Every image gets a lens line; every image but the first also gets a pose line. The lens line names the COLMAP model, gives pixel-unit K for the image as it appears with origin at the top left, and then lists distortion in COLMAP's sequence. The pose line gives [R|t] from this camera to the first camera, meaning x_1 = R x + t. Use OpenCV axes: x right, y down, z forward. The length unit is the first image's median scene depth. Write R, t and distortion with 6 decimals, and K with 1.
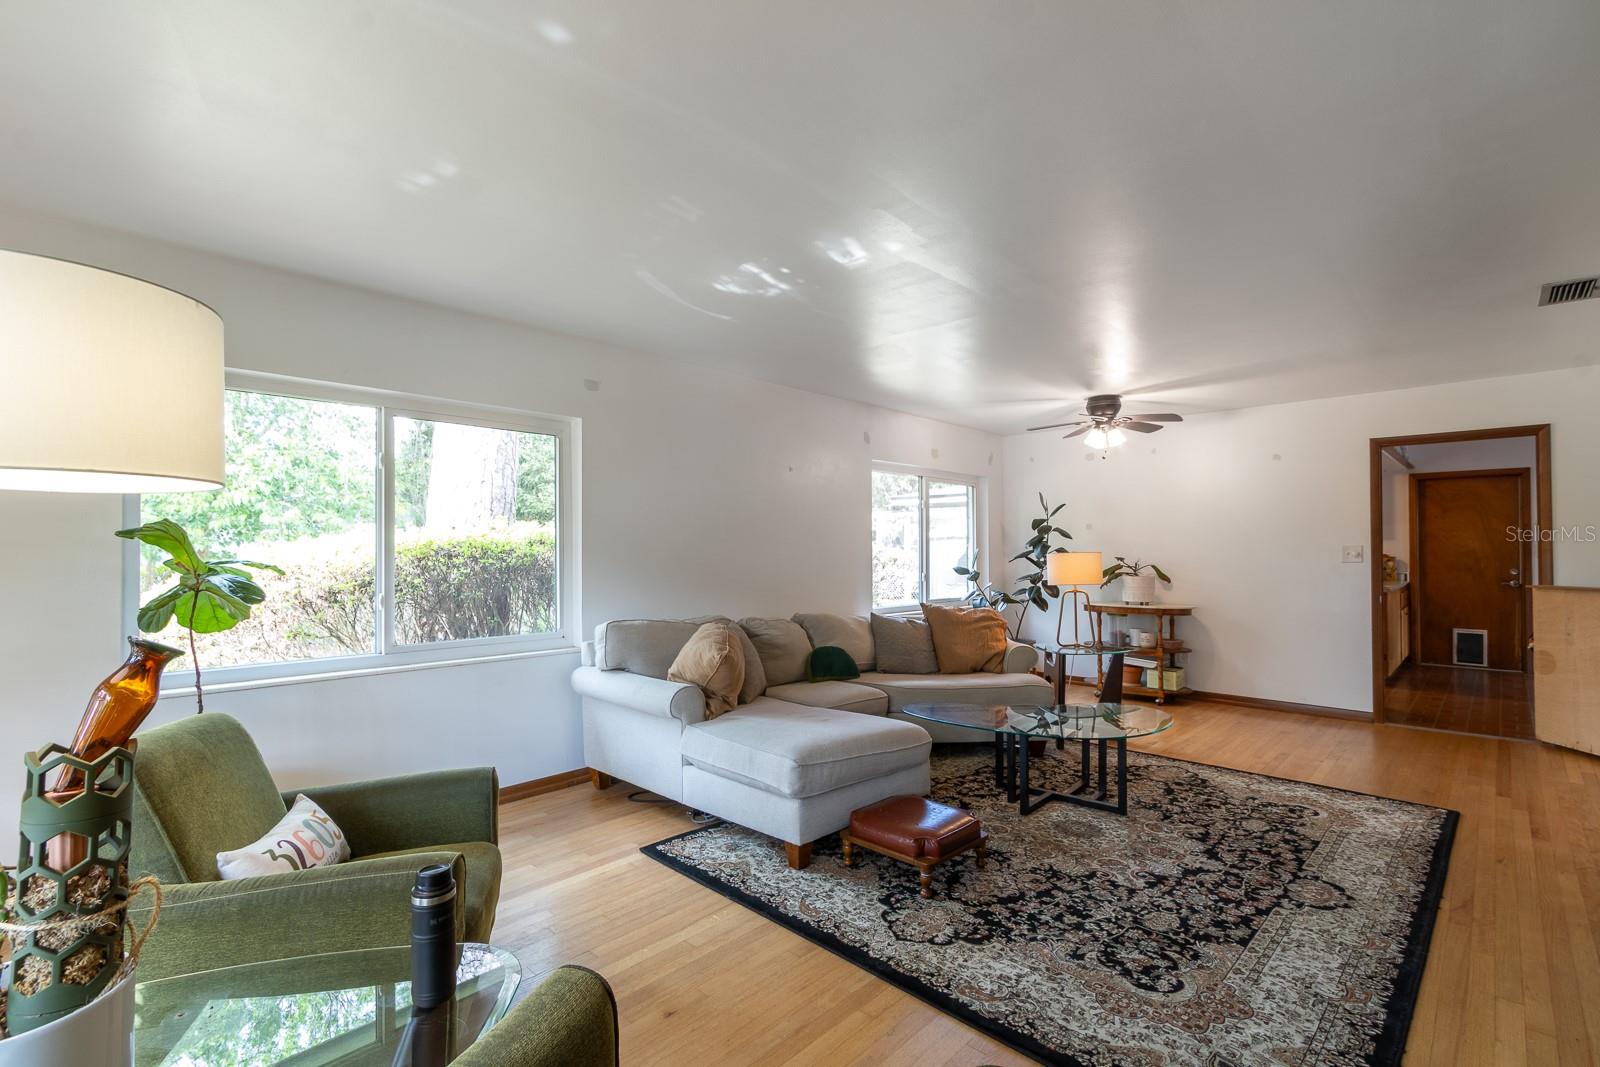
lens RADIAL K [[724.6, 0, 801.3], [0, 724.6, 545.4], [0, 0, 1]] dist [-0.000768, -0.000278]
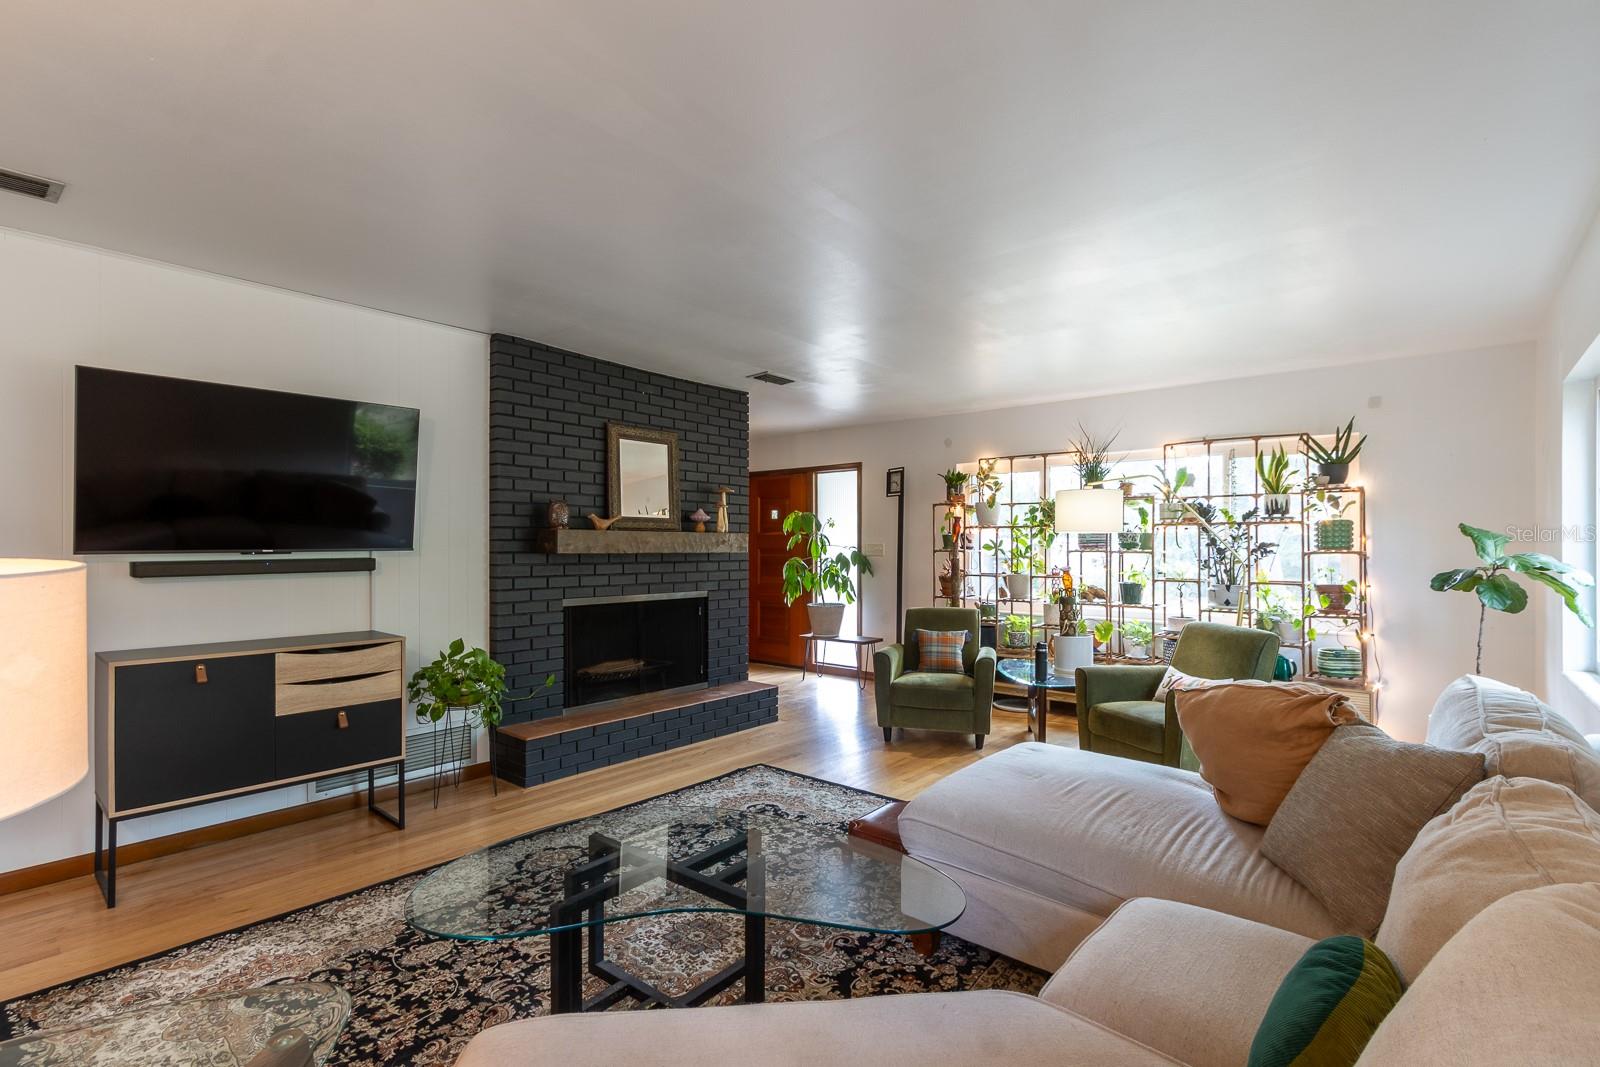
lens RADIAL K [[742.6, 0, 806.5], [0, 742.6, 544.0], [0, 0, 1]] dist [0.000853, 0.000108]
pose [[-0.998173, -0.001395, -0.060410, 0.379668], [-0.000880, 0.999963, -0.008544, 0.007569], [0.060419, -0.008476, -0.998137, 2.091782]]
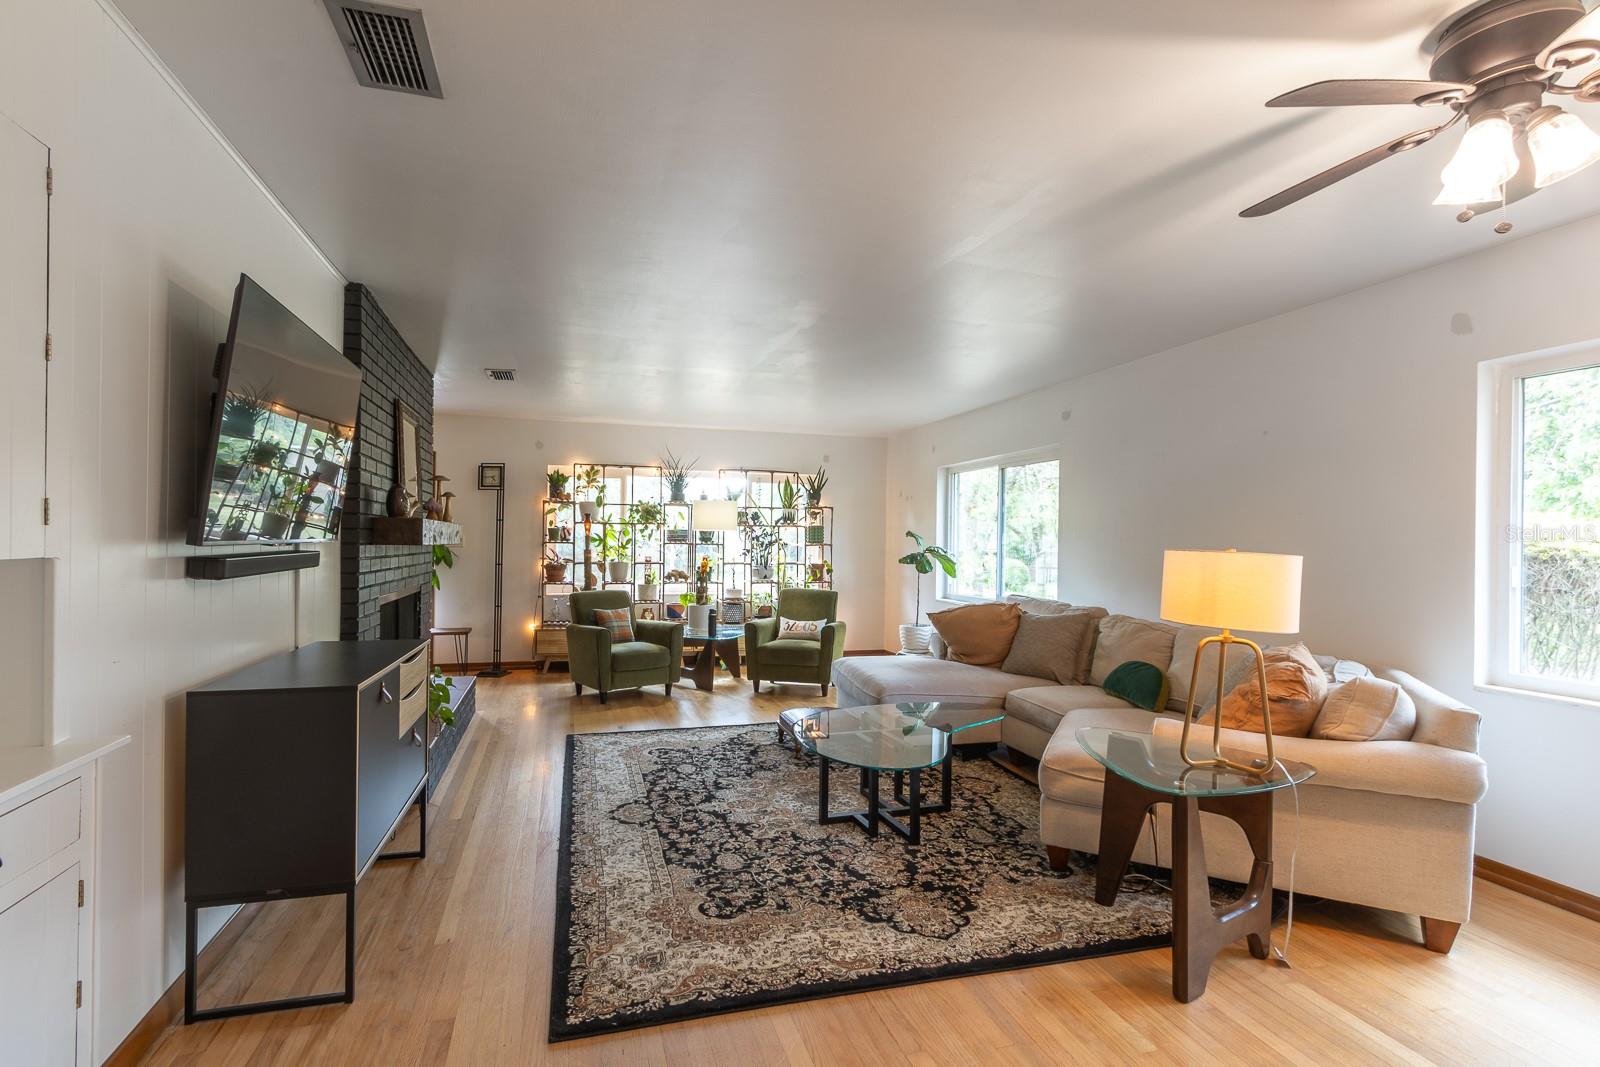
lens RADIAL K [[753.0, 0, 775.8], [0, 753.0, 543.1], [0, 0, 1]] dist [0.000009, 0.000325]
pose [[-0.504845, -0.003976, -0.863201, 1.668394], [-0.005547, 0.999984, -0.001362, 0.009735], [0.863192, 0.004101, -0.504859, 1.817594]]
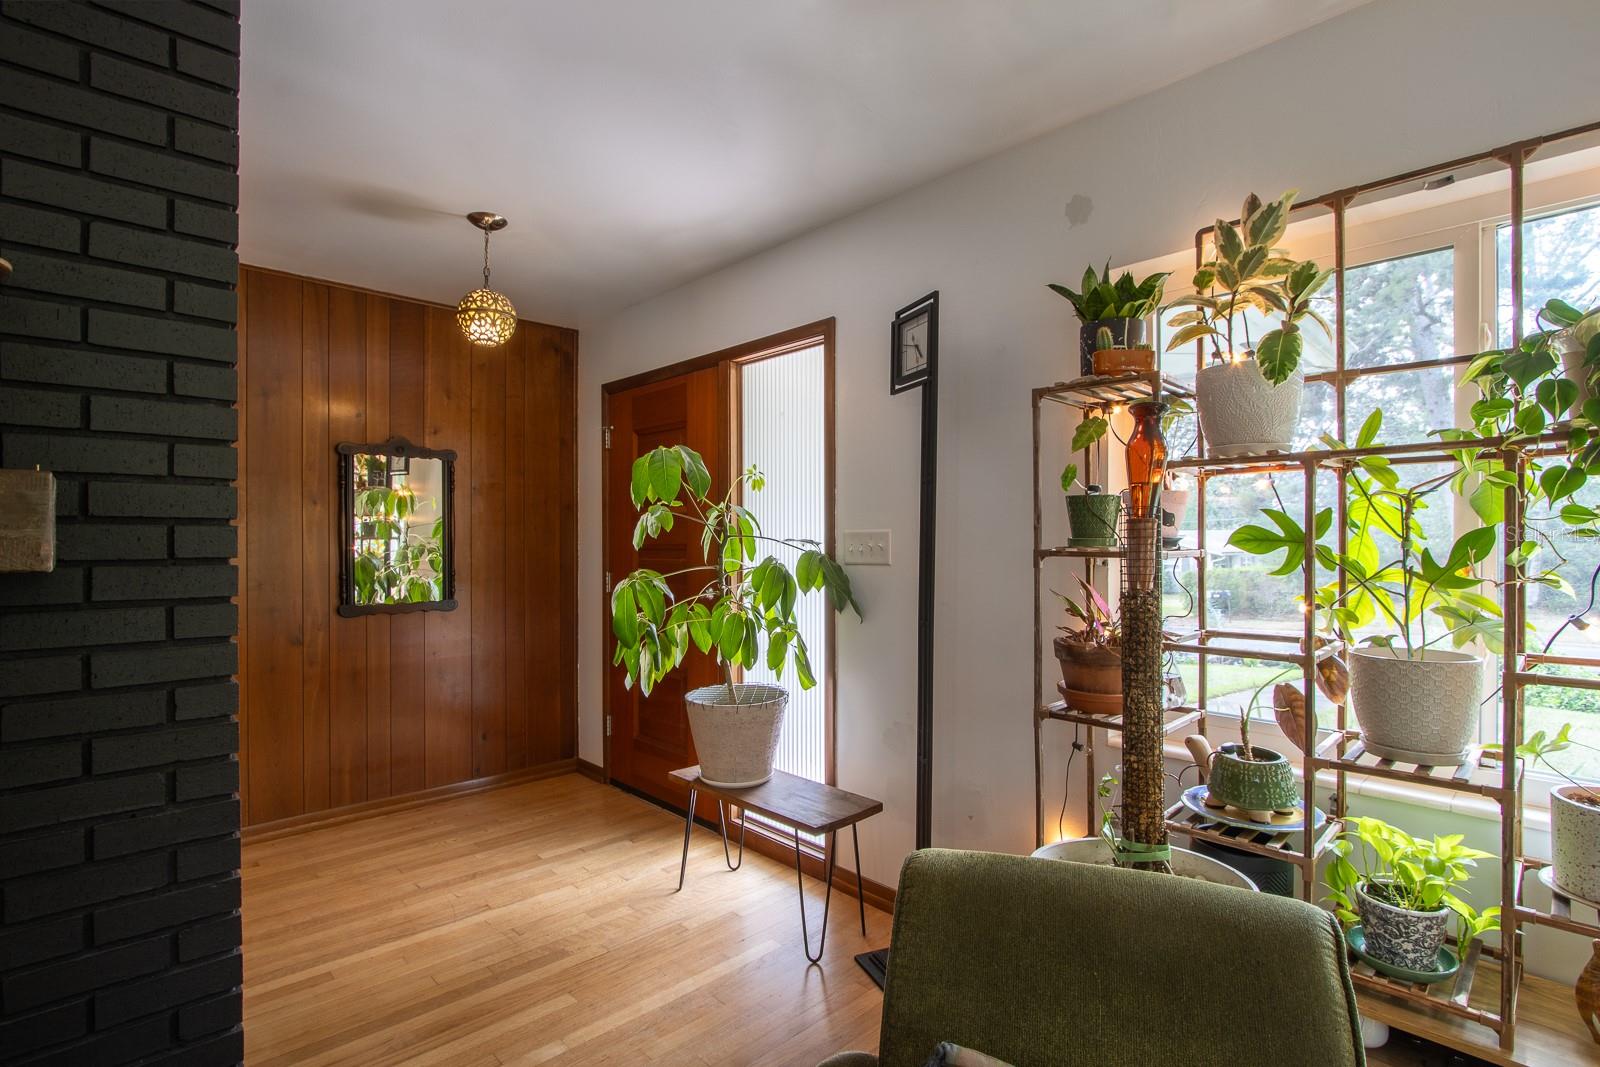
lens RADIAL K [[768.3, 0, 805.5], [0, 768.3, 539.5], [0, 0, 1]] dist [-0.000992, -0.000095]
pose [[-0.999131, 0.003550, 0.041536, 0.026904], [0.003225, 0.999964, -0.007877, 0.001089], [-0.041562, -0.007736, -0.999106, 0.523432]]
